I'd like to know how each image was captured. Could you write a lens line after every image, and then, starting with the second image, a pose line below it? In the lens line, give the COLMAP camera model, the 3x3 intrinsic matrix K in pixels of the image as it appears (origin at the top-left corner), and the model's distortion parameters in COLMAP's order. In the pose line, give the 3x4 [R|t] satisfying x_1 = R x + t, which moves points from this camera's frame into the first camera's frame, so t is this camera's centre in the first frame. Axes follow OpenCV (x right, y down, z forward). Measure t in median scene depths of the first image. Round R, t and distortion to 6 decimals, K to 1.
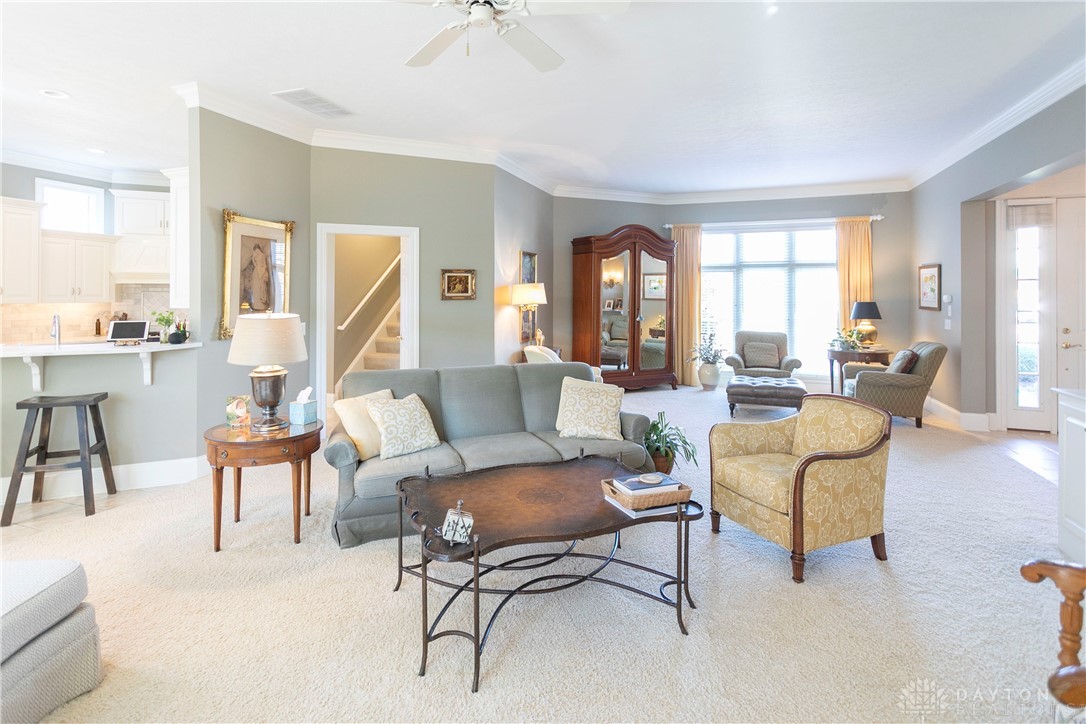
lens RADIAL K [[545.5, 0, 512.8], [0, 545.5, 289.3], [0, 0, 1]] dist [0.003811, 0.000268]
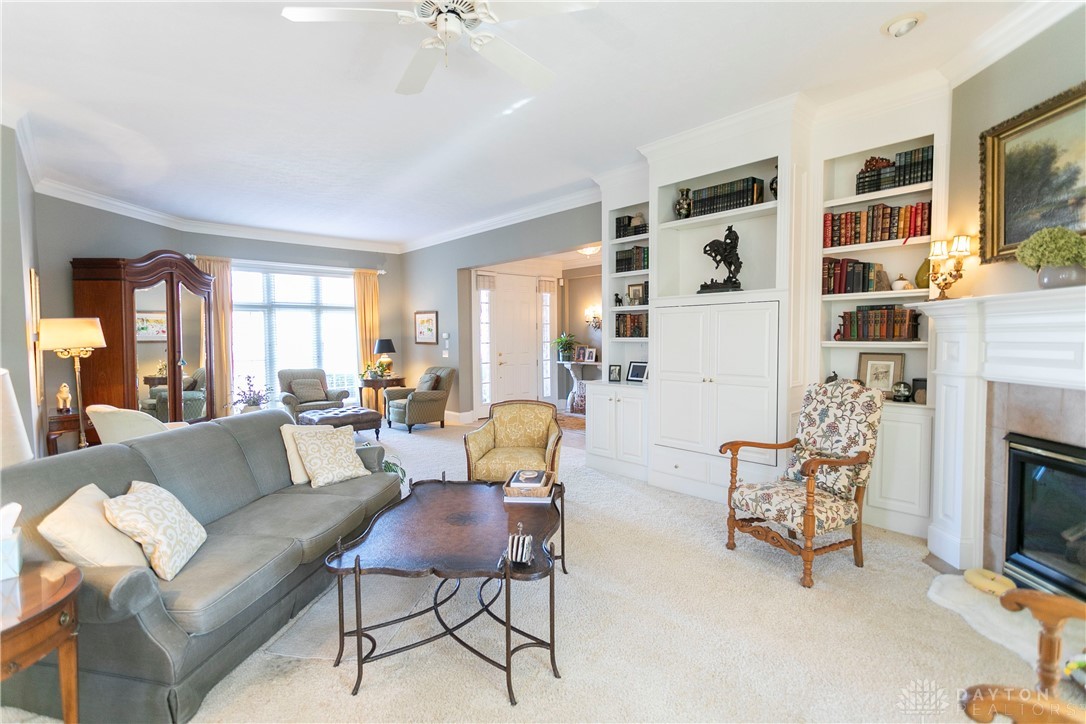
lens RADIAL K [[527.5, 0, 536.9], [0, 527.5, 346.9], [0, 0, 1]] dist [0.003665, 0.000510]
pose [[0.446101, -0.025393, 0.894622, -0.258058], [0.000416, 0.999603, 0.028166, 0.006075], [-0.894983, -0.012193, 0.445935, 0.139218]]
